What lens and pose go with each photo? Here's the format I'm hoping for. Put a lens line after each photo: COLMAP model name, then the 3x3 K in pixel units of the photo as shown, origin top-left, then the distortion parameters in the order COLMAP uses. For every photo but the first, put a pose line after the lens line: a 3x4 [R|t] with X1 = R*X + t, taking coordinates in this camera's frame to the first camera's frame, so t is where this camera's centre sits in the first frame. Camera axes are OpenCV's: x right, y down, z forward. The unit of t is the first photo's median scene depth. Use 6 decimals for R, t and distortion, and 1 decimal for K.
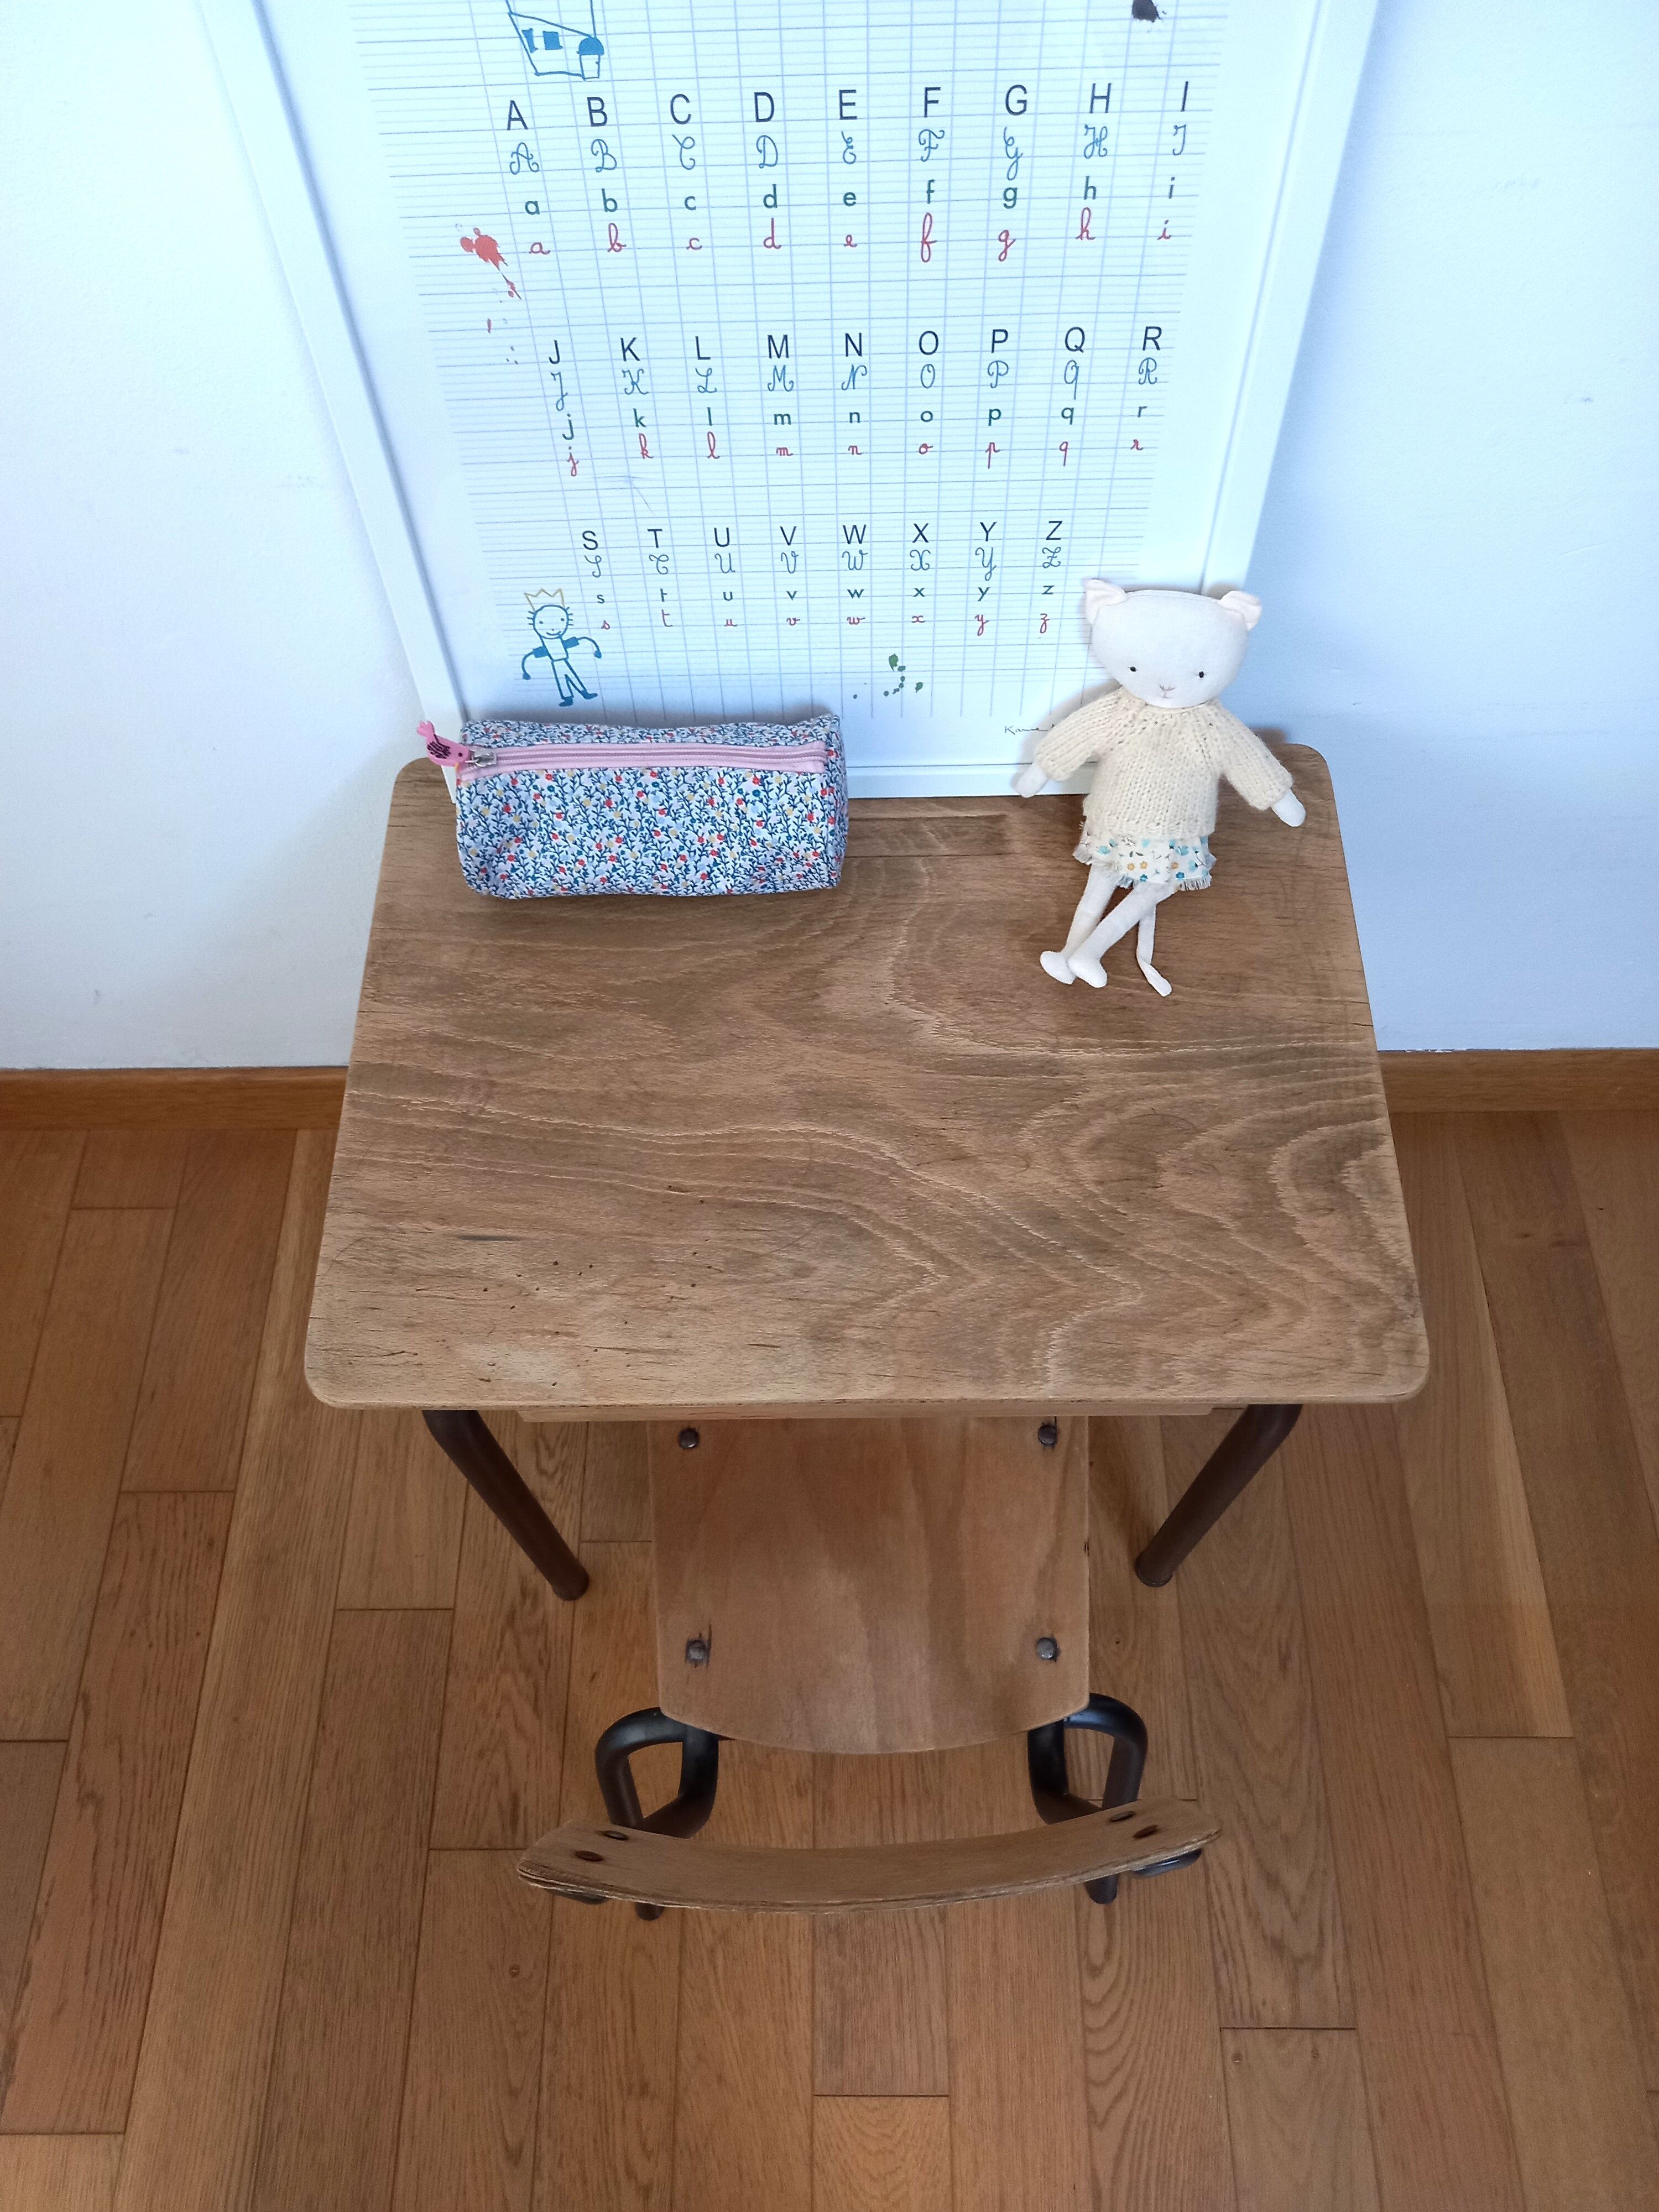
lens RADIAL K [[1626.9, 0, 825.0], [0, 1626.9, 1097.7], [0, 0, 1]] dist [0.034817, -0.039178]
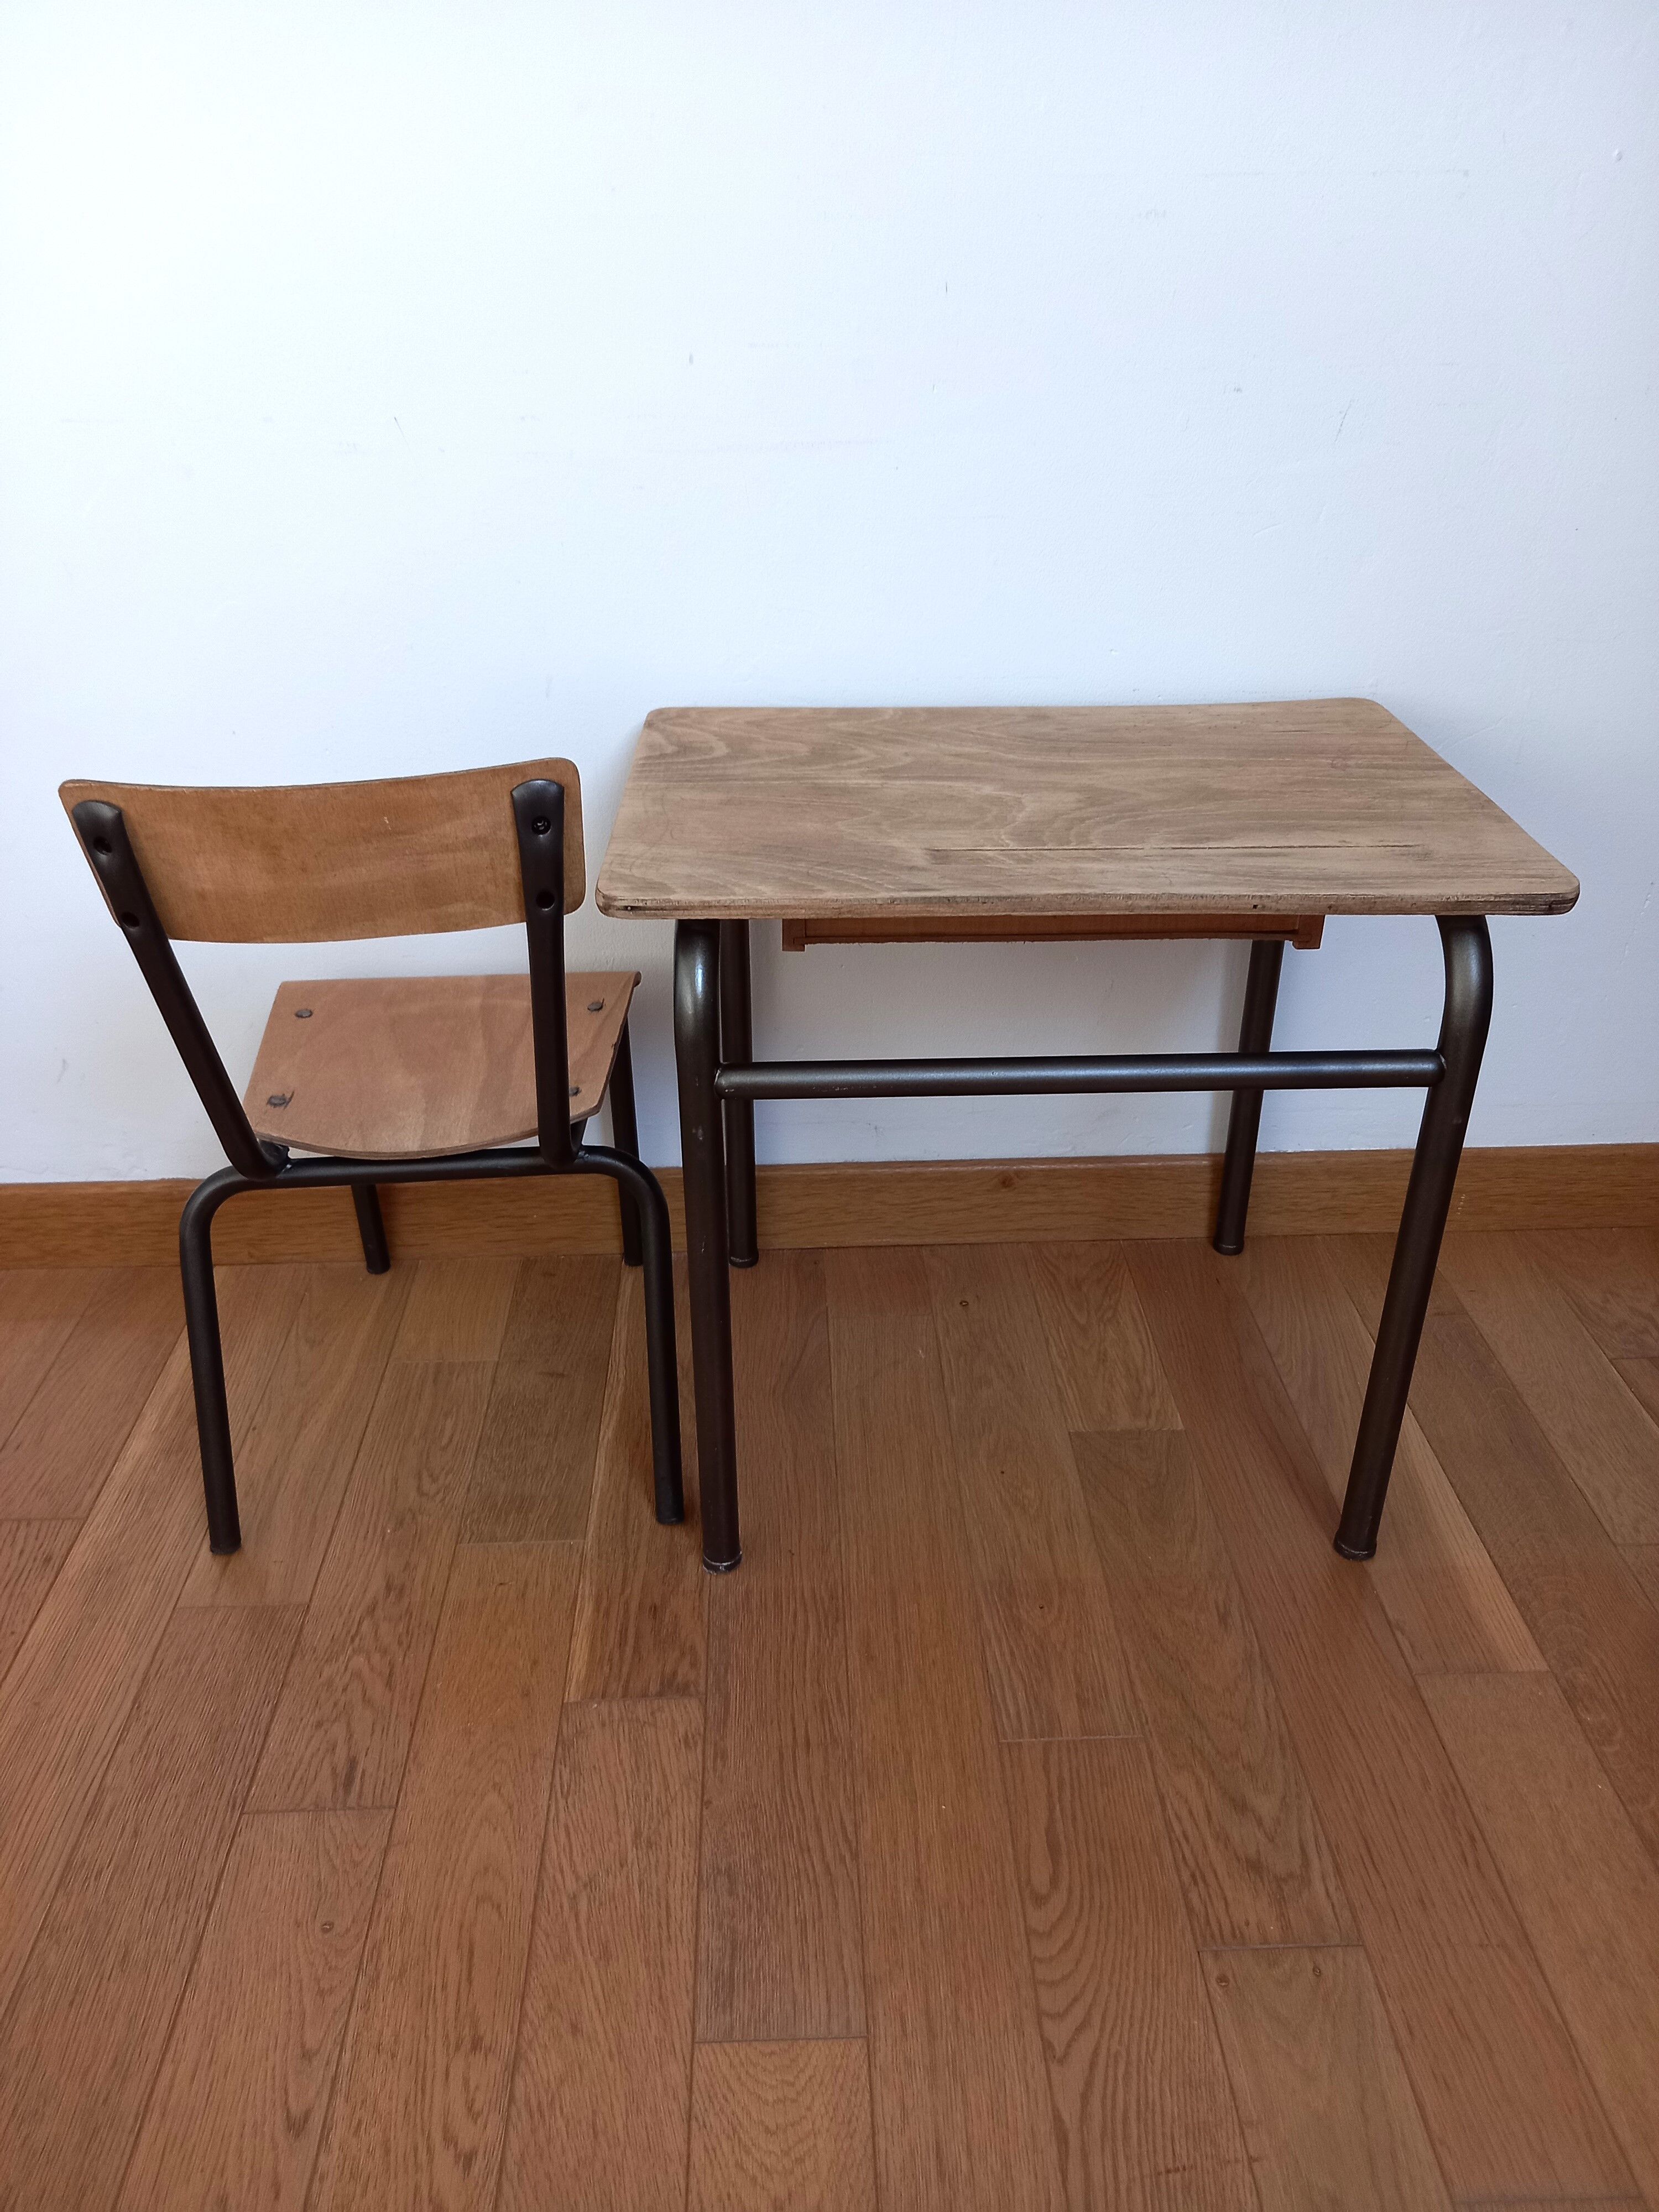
lens RADIAL K [[1626.9, 0, 824.0], [0, 1626.9, 1097.4], [0, 0, 1]] dist [0.034817, -0.039178]
pose [[0.999209, 0.000725, 0.039769, 0.023478], [0.021336, 0.834062, -0.551258, 0.661129], [-0.033570, 0.551670, 0.833386, 0.095943]]
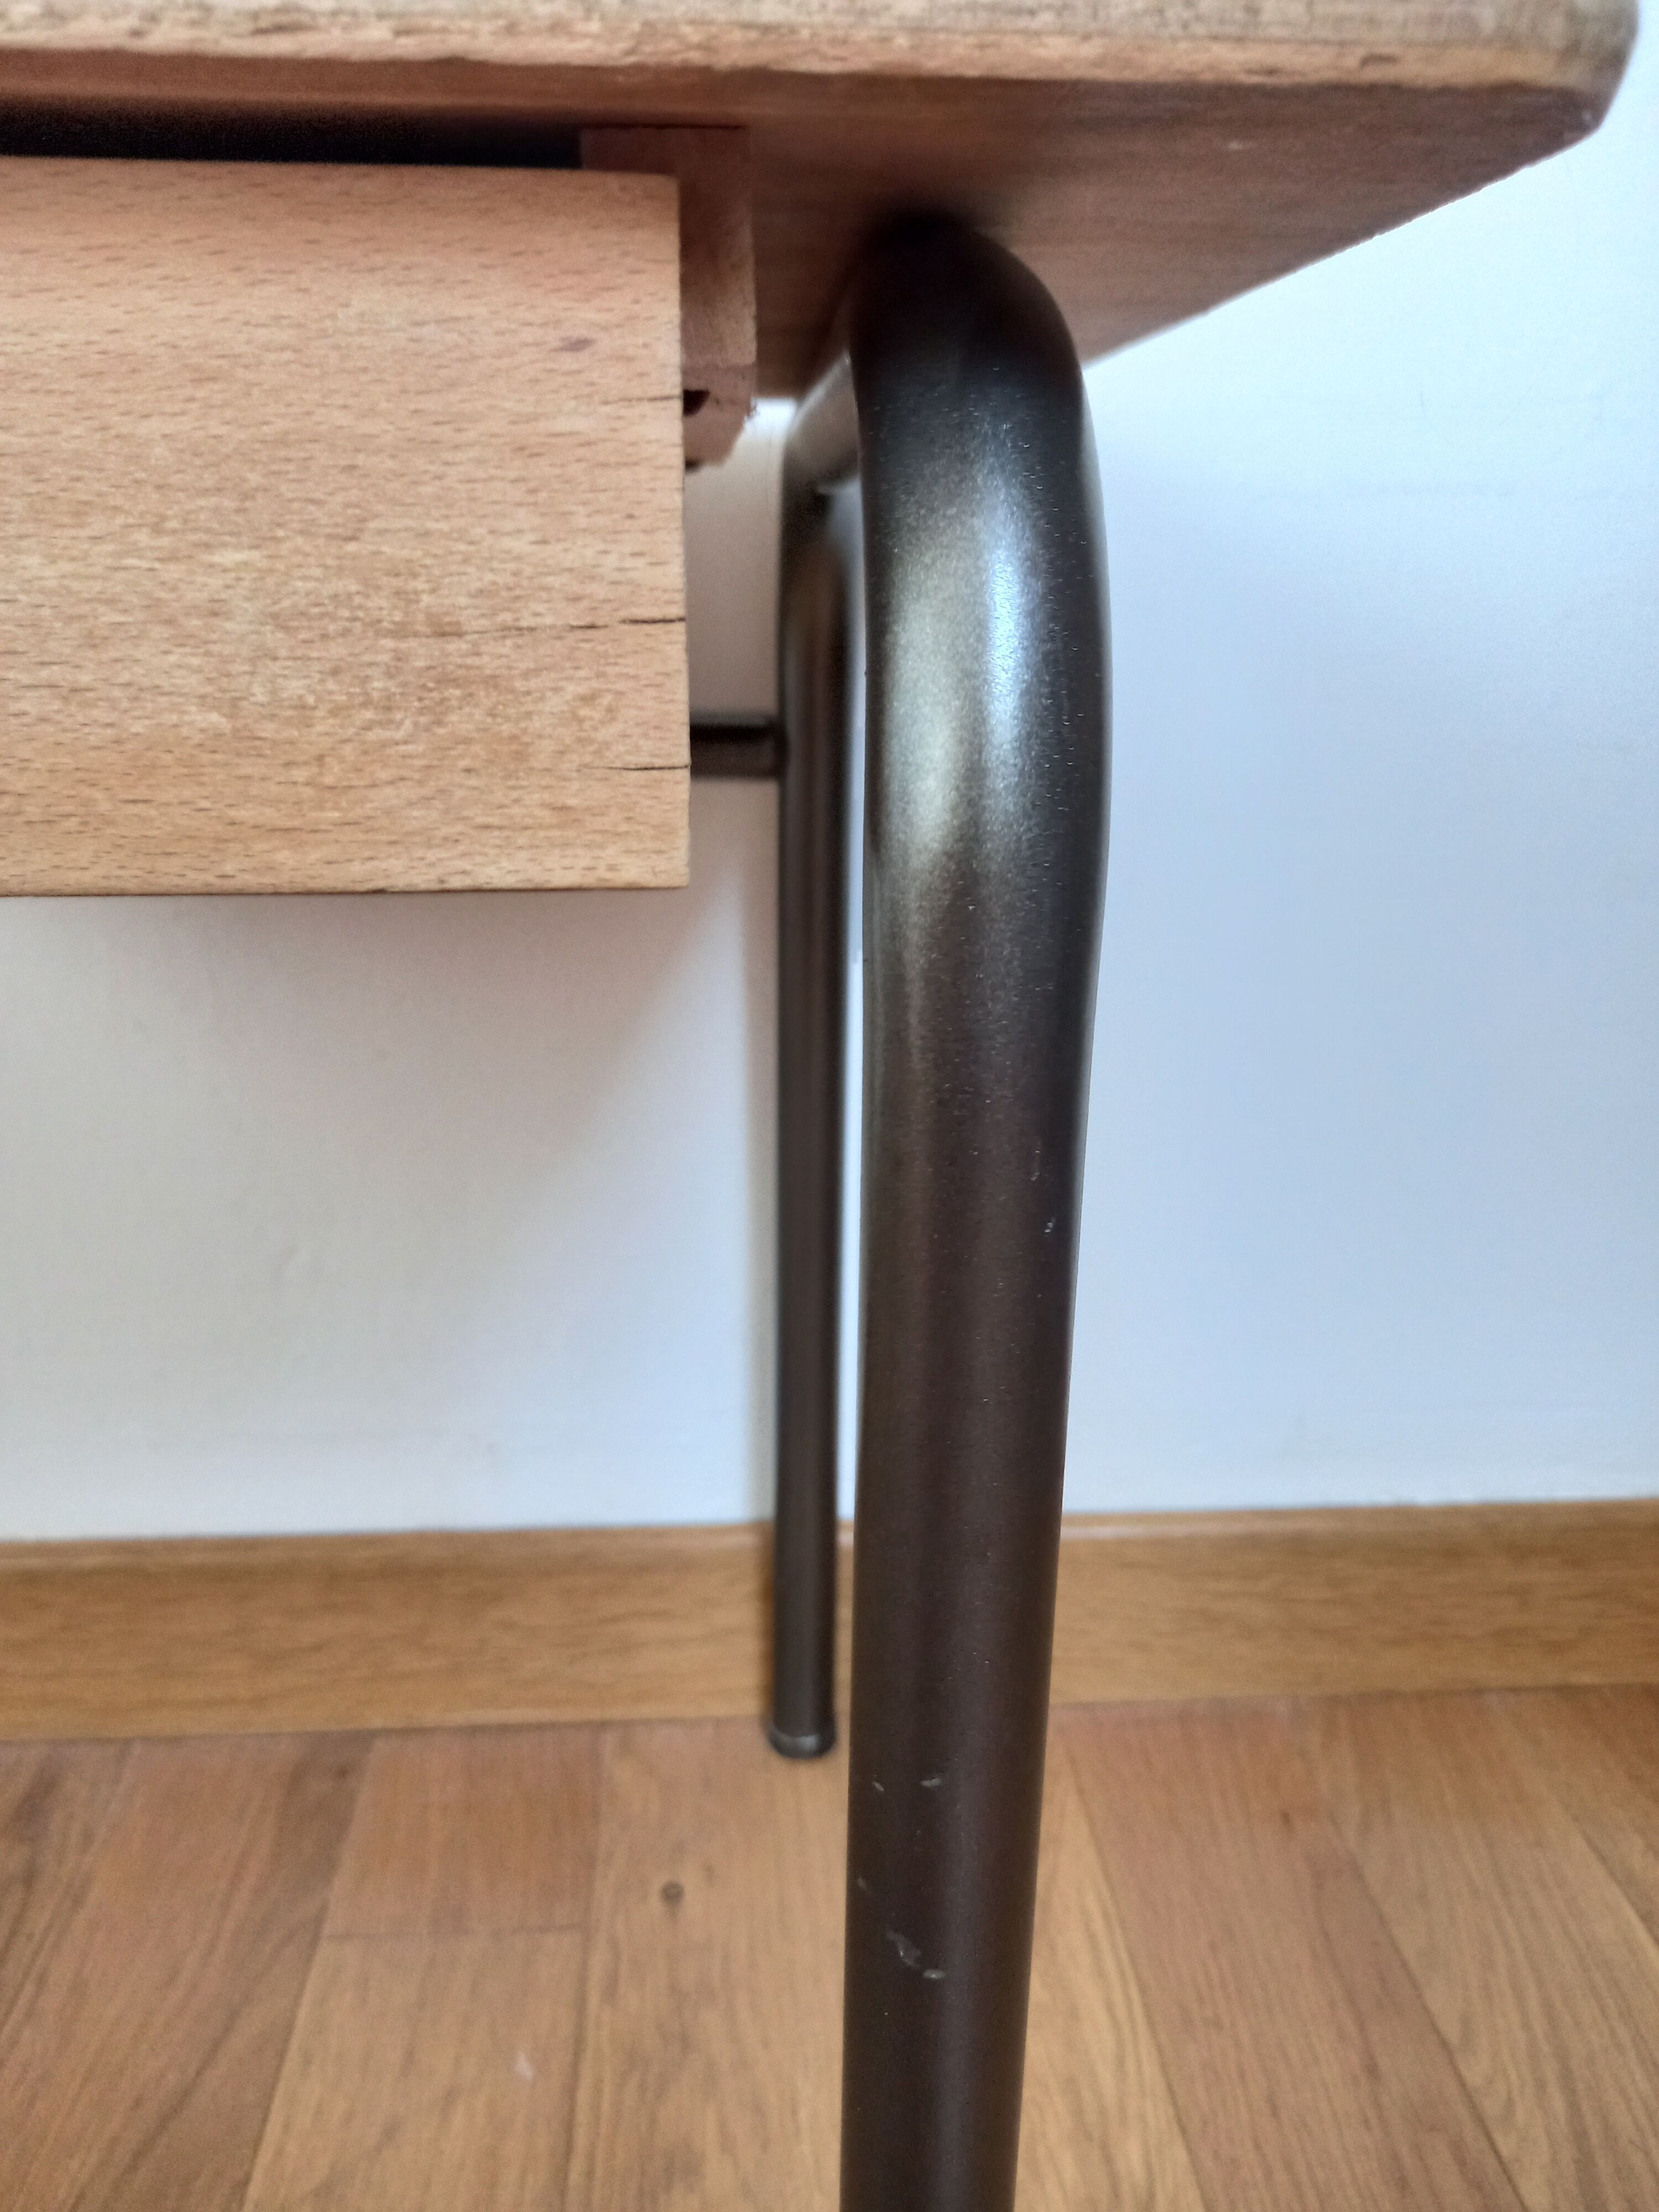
lens RADIAL K [[1626.9, 0, 841.6], [0, 1626.9, 1109.9], [0, 0, 1]] dist [0.034817, -0.039178]
pose [[0.997062, 0.017137, 0.074657, 0.195121], [0.040850, 0.705525, -0.707507, 0.286957], [-0.064797, 0.708478, 0.702752, 0.705506]]
